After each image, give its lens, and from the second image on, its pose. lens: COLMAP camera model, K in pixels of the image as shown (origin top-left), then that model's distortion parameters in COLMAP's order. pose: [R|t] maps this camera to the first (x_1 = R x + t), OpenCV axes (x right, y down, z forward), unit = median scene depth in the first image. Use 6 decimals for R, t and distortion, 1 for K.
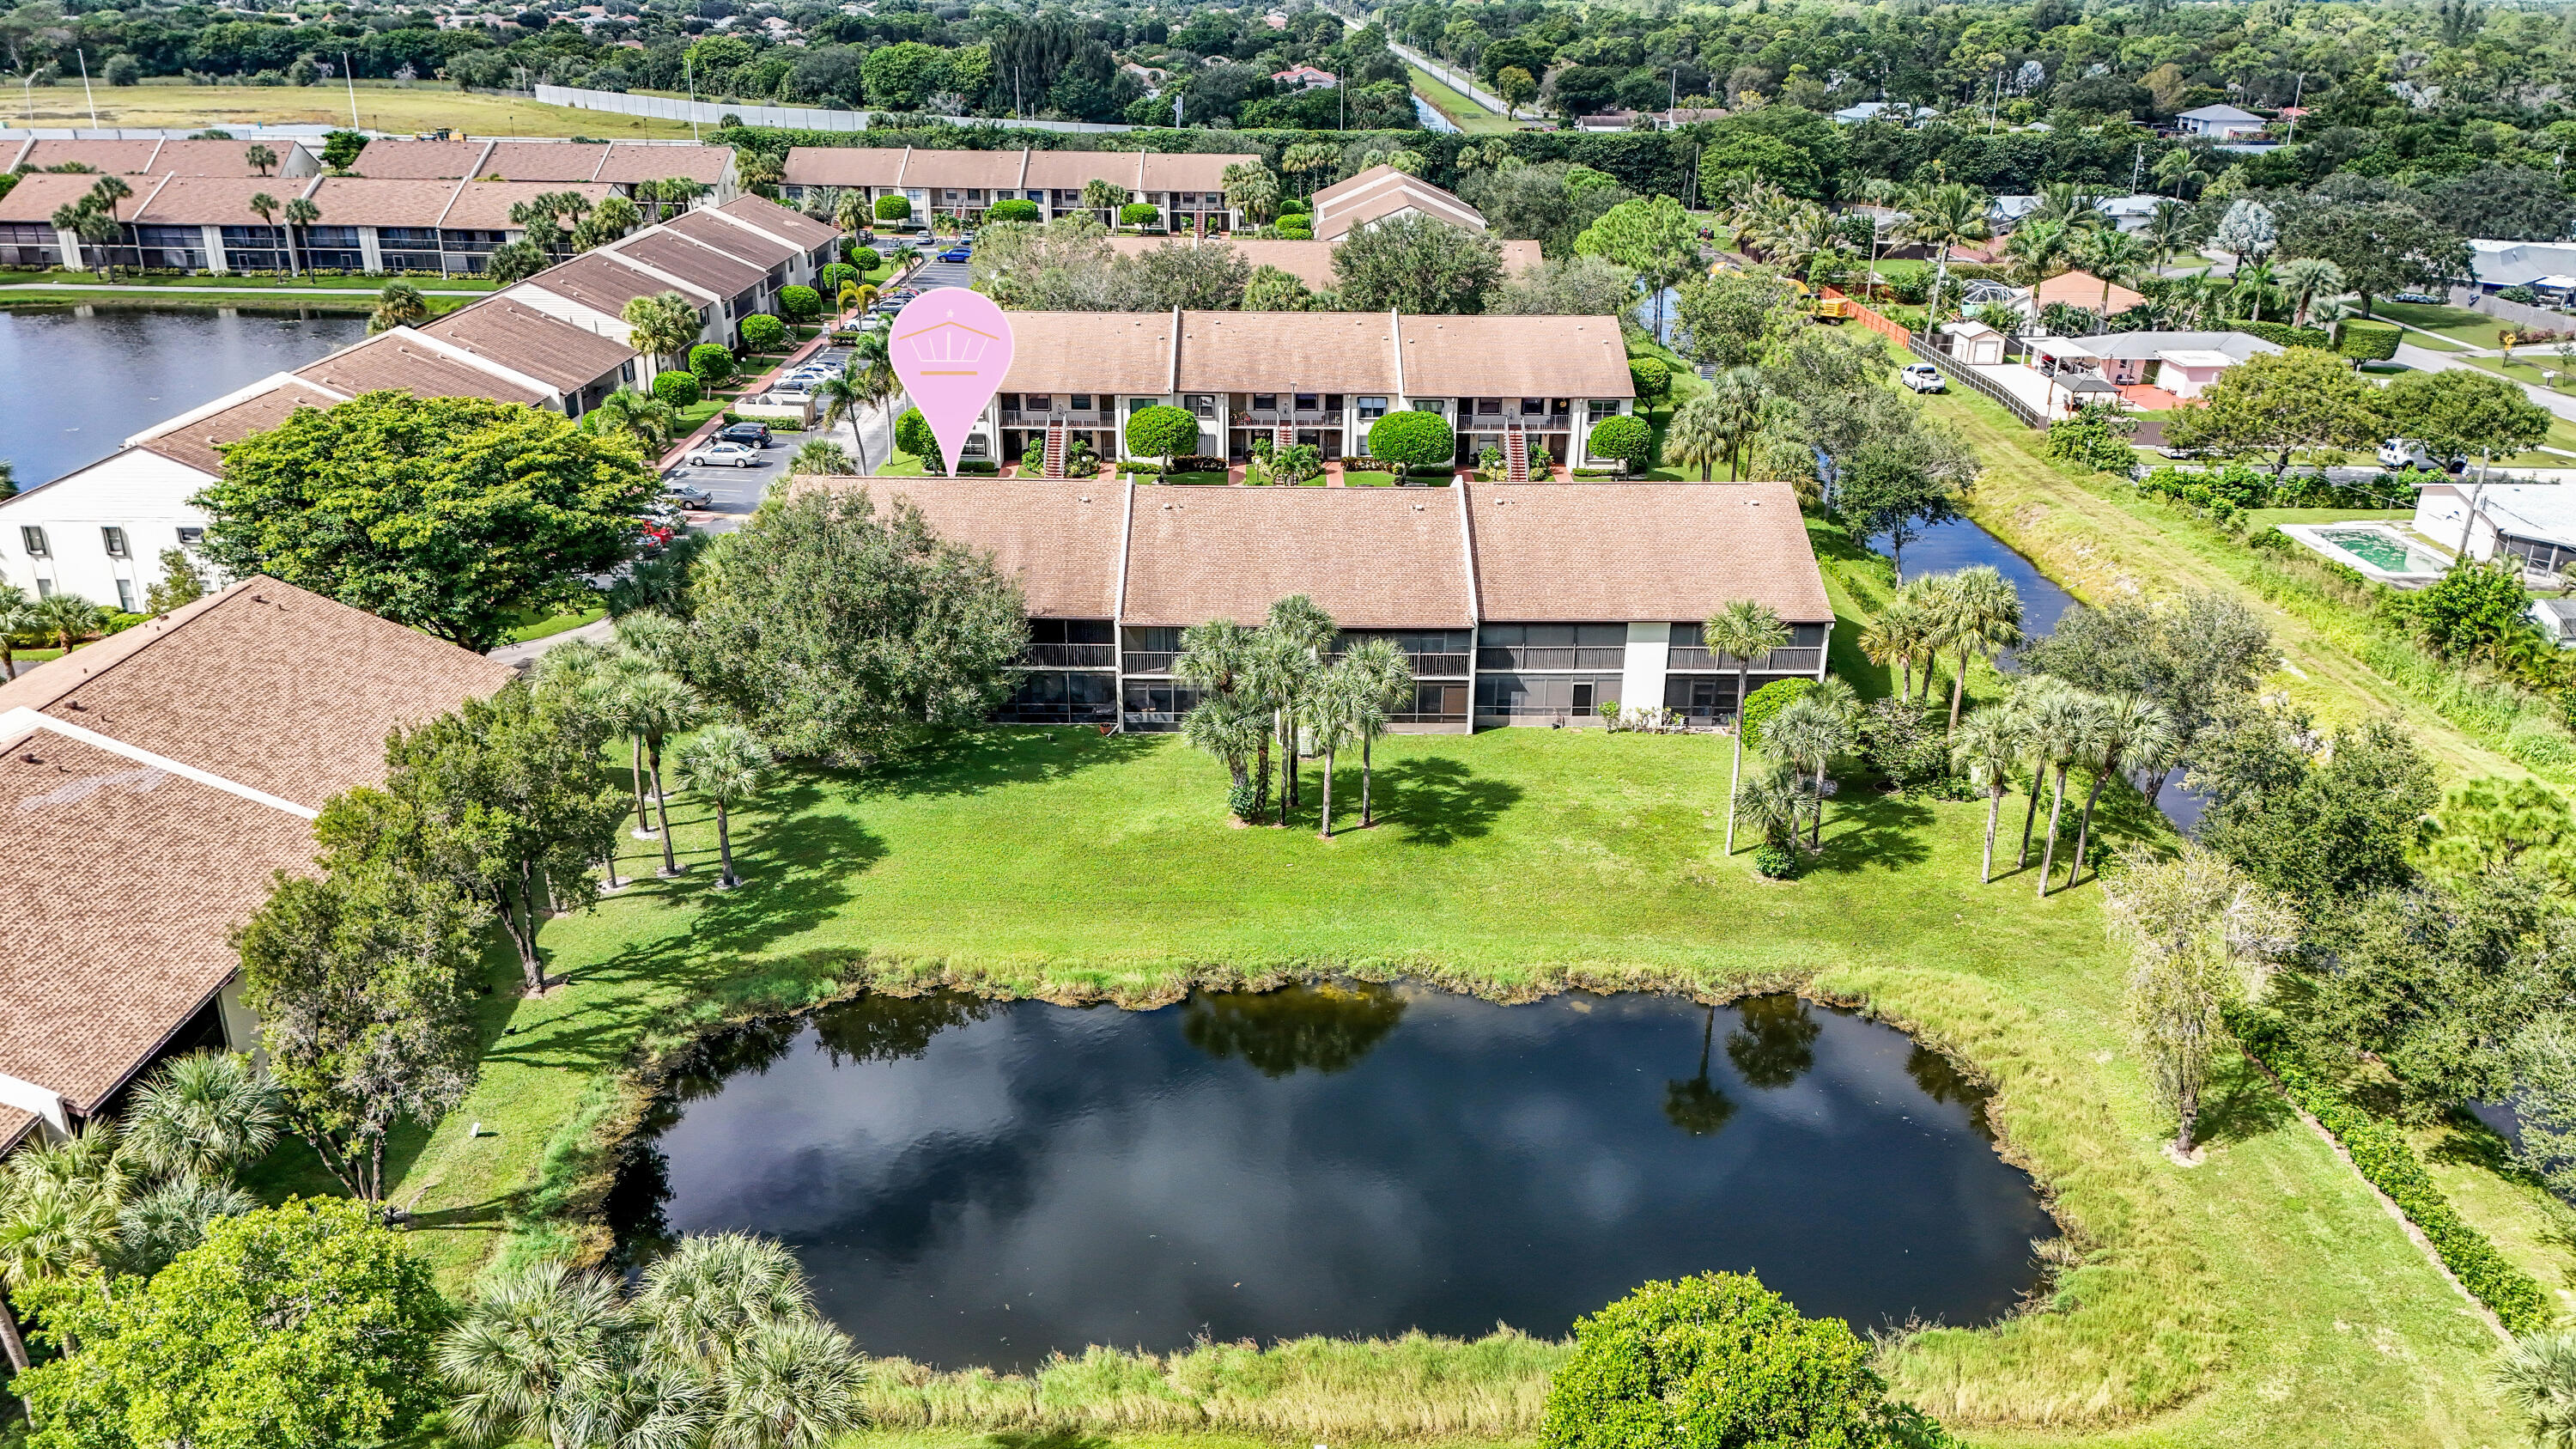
lens RADIAL K [[1919.6, 0, 1277.0], [0, 1919.6, 725.1], [0, 0, 1]] dist [0.061961, -0.079629]
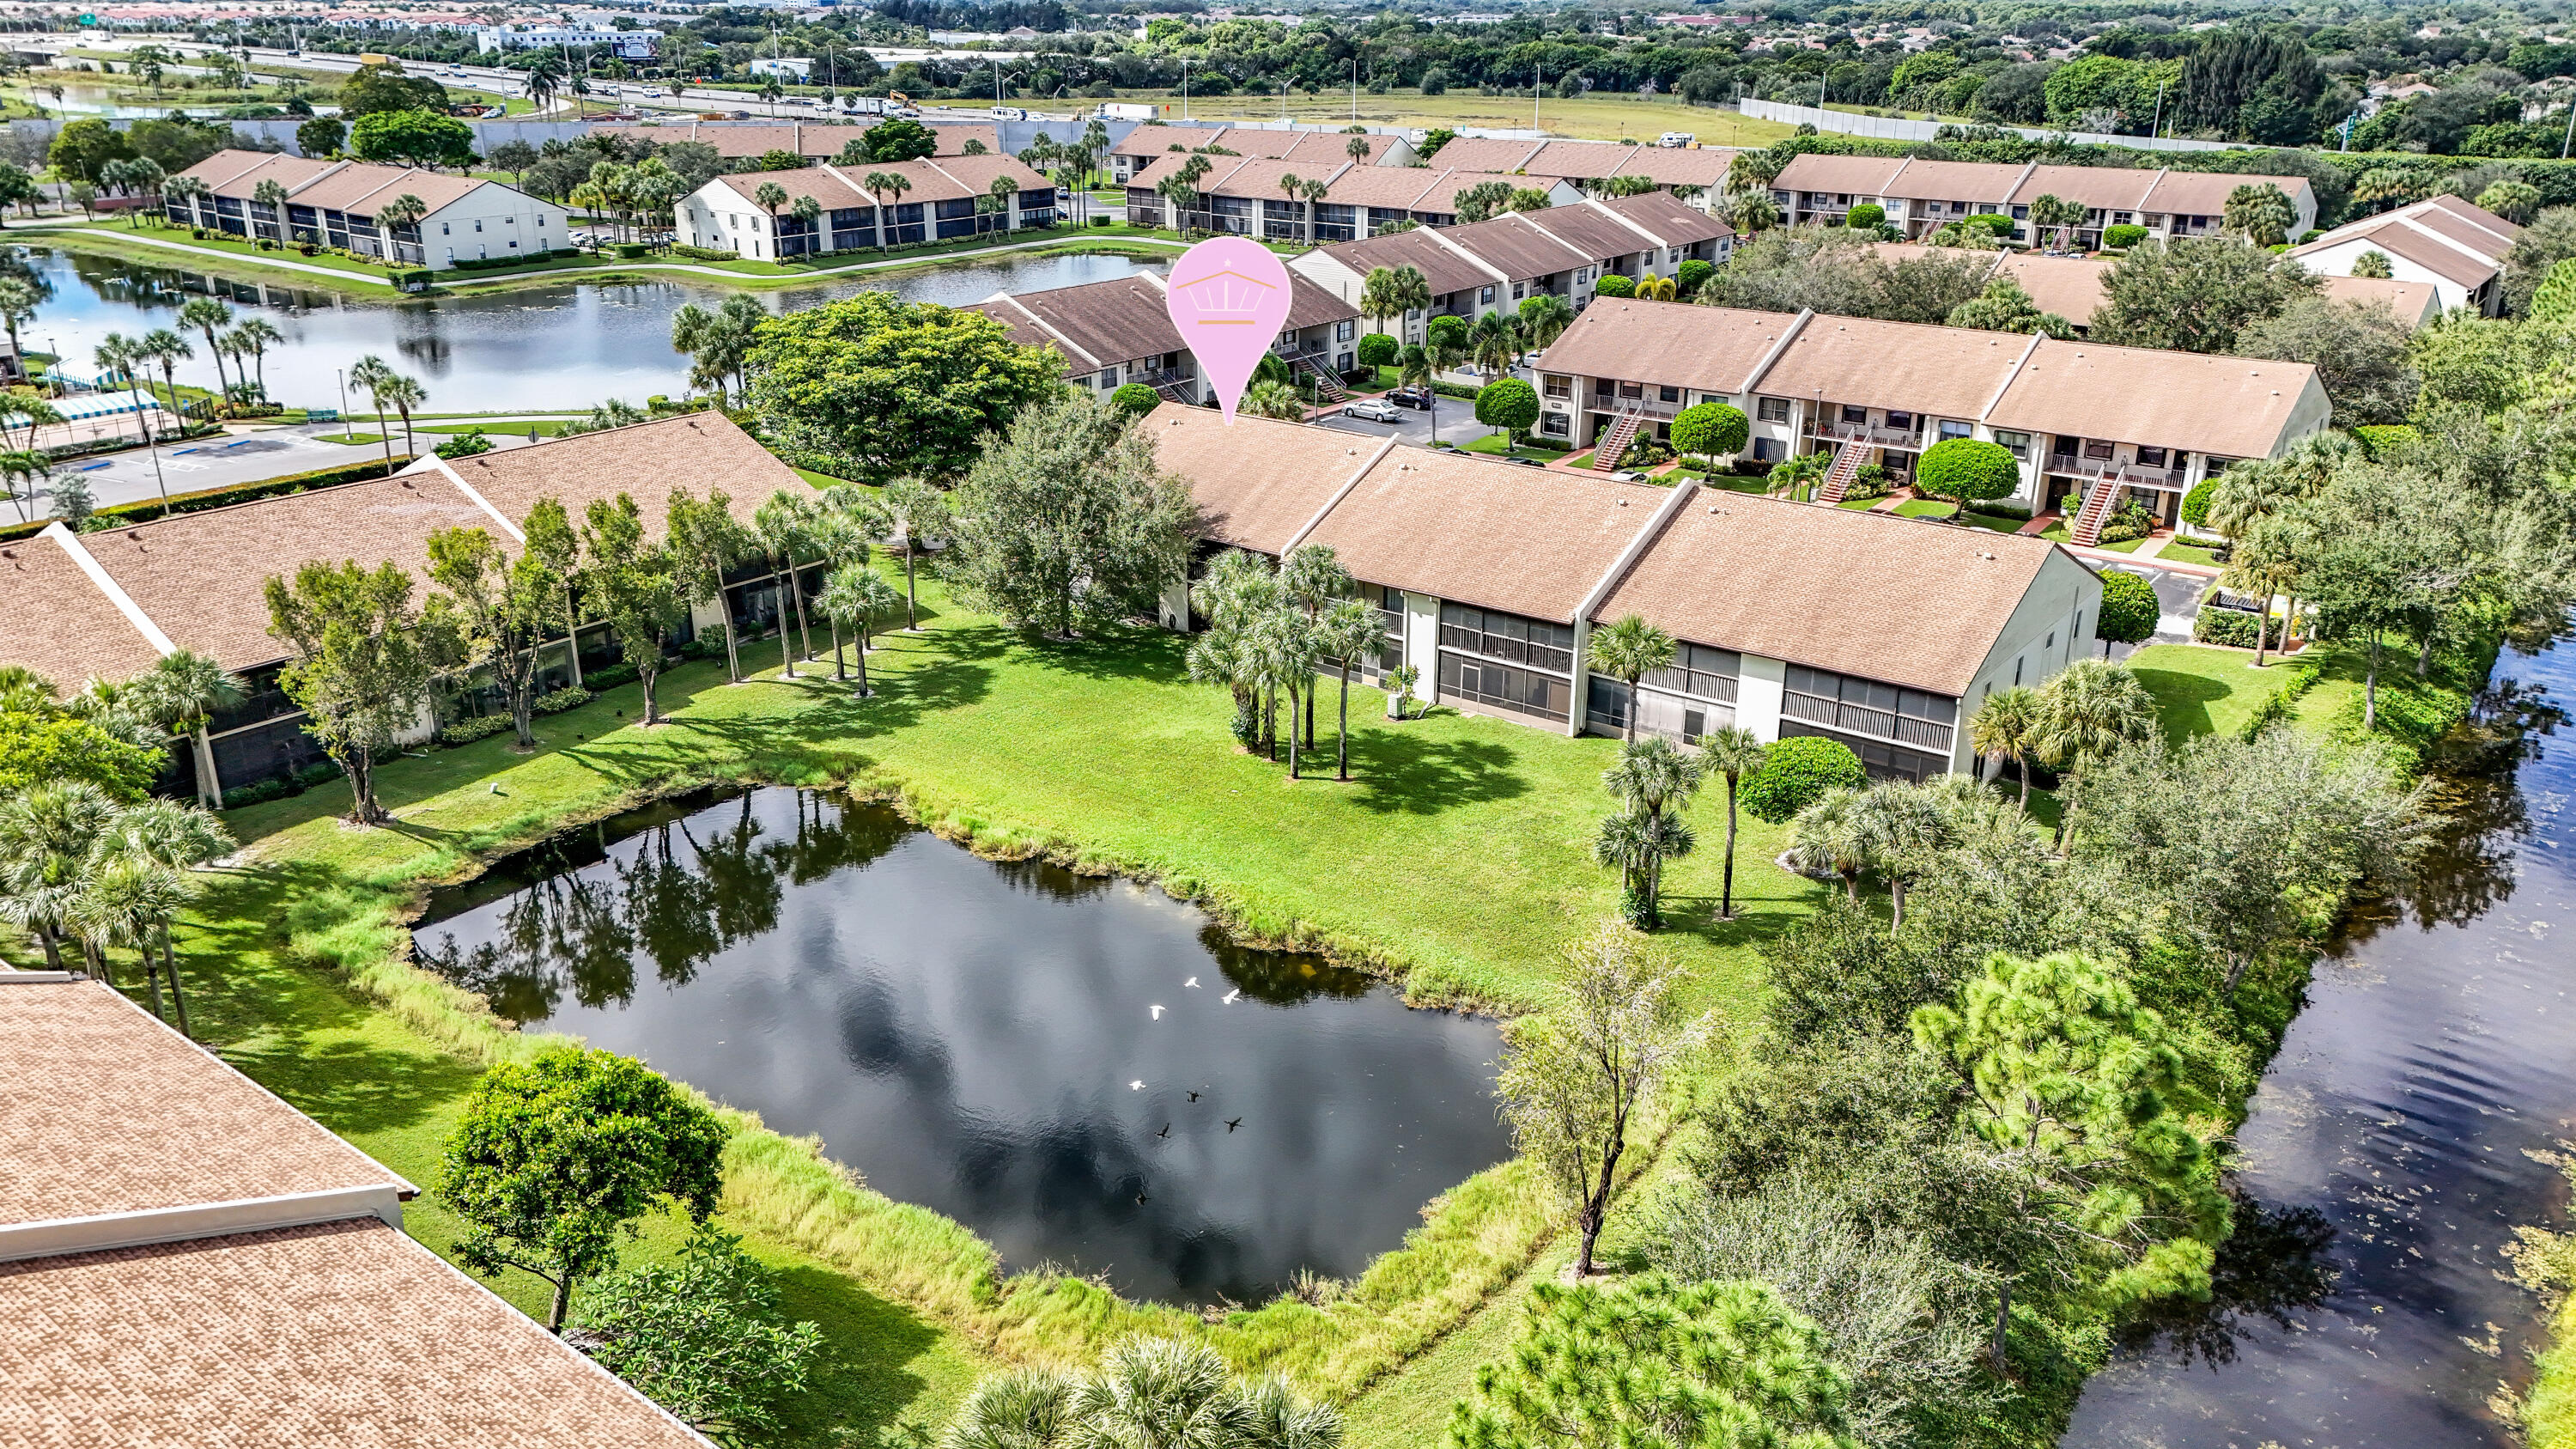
lens RADIAL K [[1919.6, 0, 1277.0], [0, 1919.6, 725.1], [0, 0, 1]] dist [0.061961, -0.079629]
pose [[0.778219, 0.210872, -0.591531, 0.247133], [-0.218135, 0.974057, 0.060258, -0.011813], [0.588891, 0.082140, 0.804028, 0.064486]]
